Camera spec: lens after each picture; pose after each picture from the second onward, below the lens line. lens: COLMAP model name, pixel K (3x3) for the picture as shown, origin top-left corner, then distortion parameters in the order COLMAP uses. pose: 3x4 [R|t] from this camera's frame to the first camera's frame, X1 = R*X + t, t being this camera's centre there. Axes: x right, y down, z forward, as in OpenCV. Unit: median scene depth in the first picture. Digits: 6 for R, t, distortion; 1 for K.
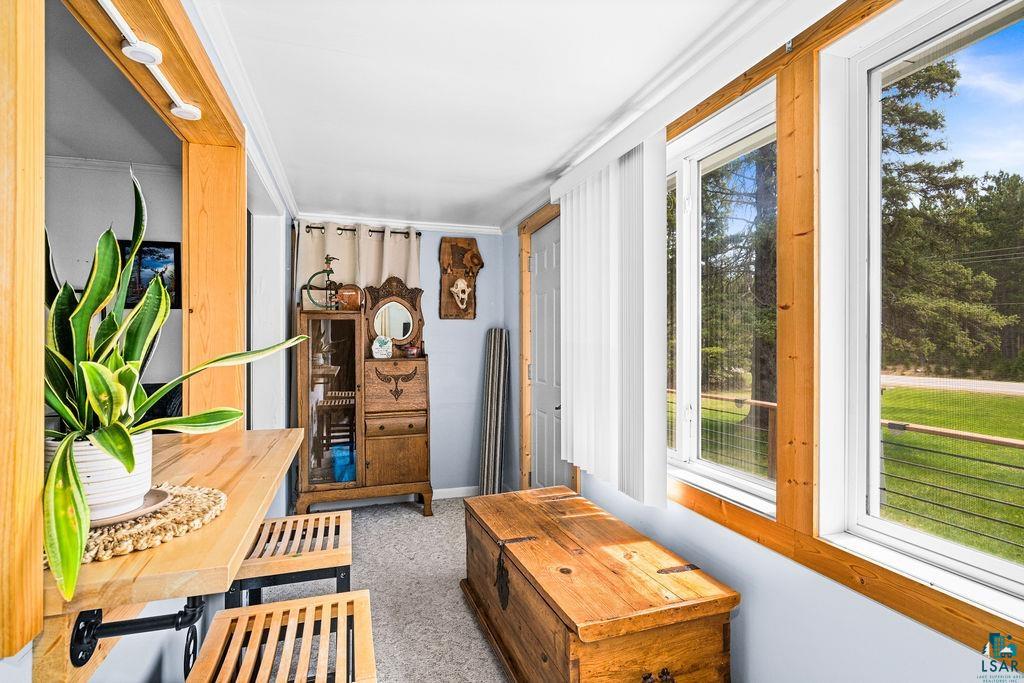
lens RADIAL K [[489.0, 0, 514.6], [0, 489.0, 344.7], [0, 0, 1]] dist [-0.002645, 0.000066]
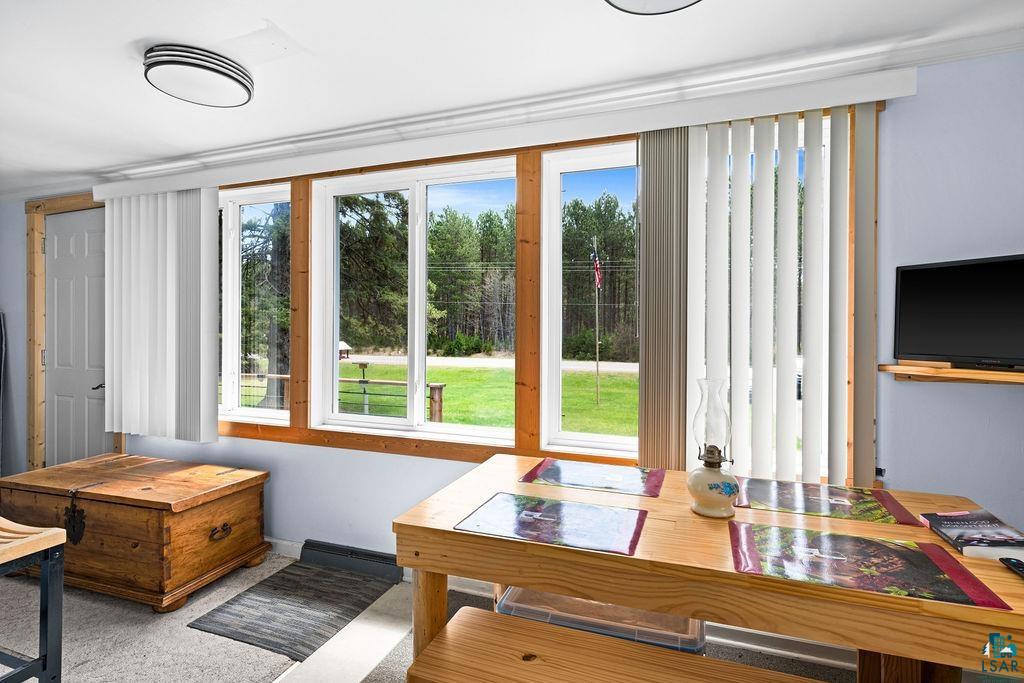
lens RADIAL K [[509.7, 0, 511.2], [0, 509.7, 328.3], [0, 0, 1]] dist [-0.000002, 0.000282]
pose [[0.621556, 0.006286, 0.783345, -0.320843], [-0.003341, 0.999980, -0.005373, 0.000845], [-0.783363, 0.000723, 0.621564, -0.601817]]
